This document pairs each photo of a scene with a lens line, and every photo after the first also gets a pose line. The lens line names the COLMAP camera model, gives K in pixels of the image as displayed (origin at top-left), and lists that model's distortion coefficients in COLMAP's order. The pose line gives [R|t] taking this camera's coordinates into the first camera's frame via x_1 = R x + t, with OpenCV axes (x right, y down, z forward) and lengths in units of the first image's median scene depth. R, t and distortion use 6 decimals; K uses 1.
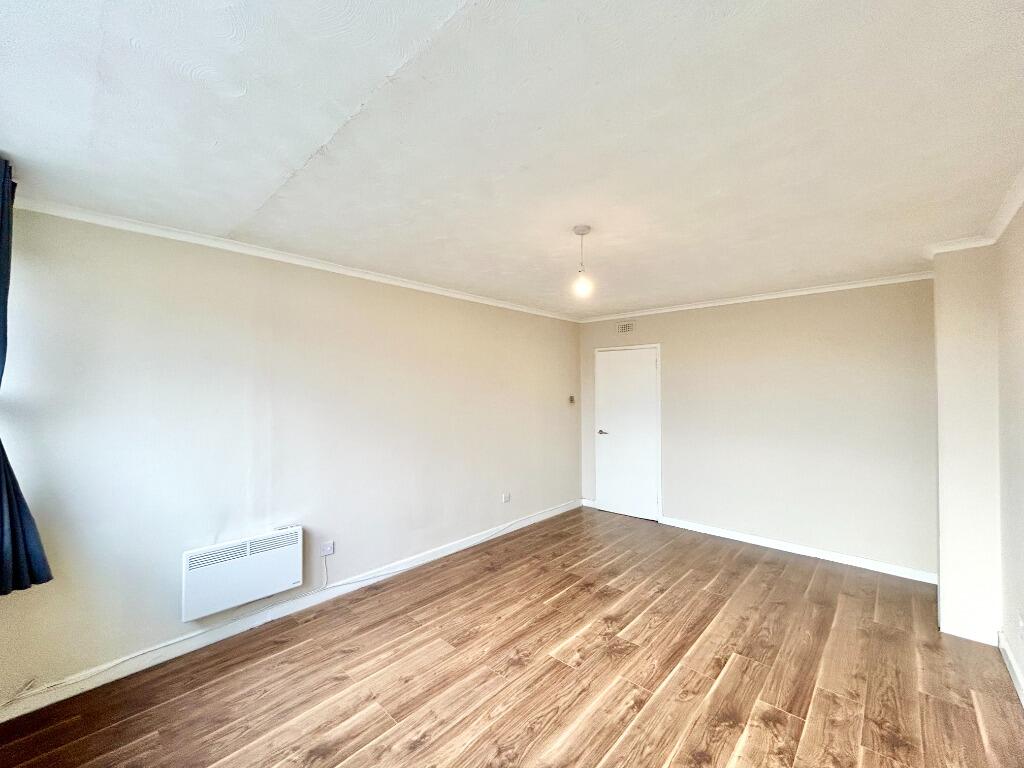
lens RADIAL K [[415.7, 0, 505.2], [0, 415.7, 384.3], [0, 0, 1]] dist [0.001974, 0.000239]
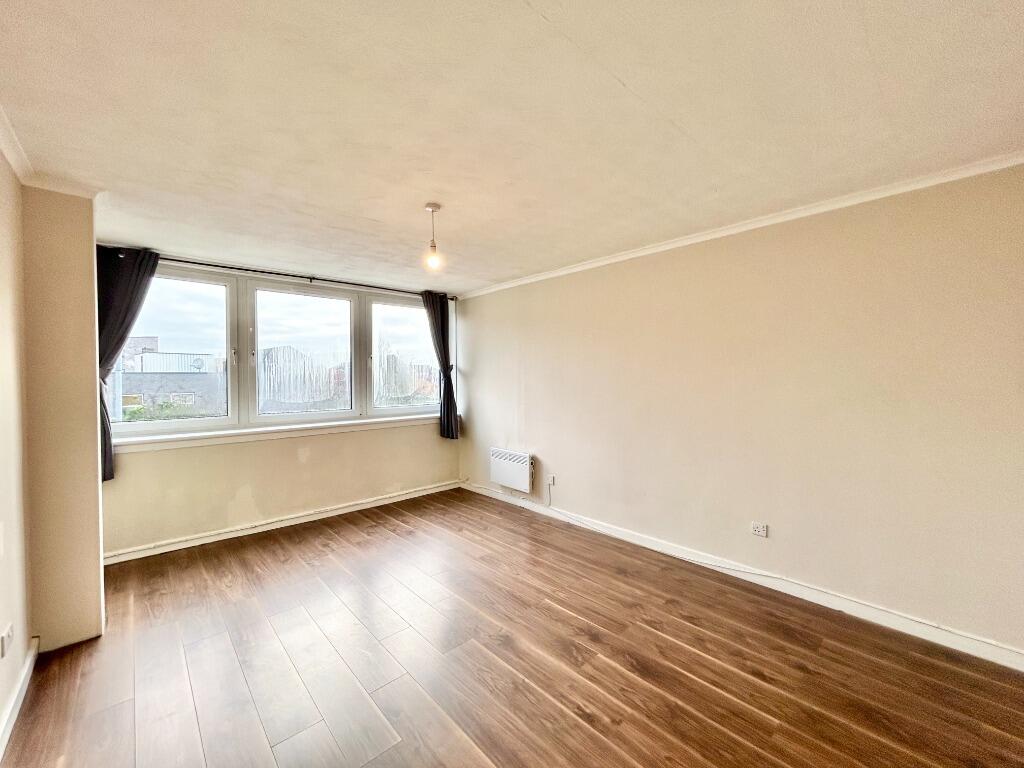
lens RADIAL K [[415.7, 0, 505.2], [0, 415.7, 384.3], [0, 0, 1]] dist [0.001974, 0.000239]
pose [[-0.089371, 0.021831, -0.995759, 0.928806], [0.025819, 0.999475, 0.019595, 0.048397], [0.995664, -0.023959, -0.089888, 0.963043]]
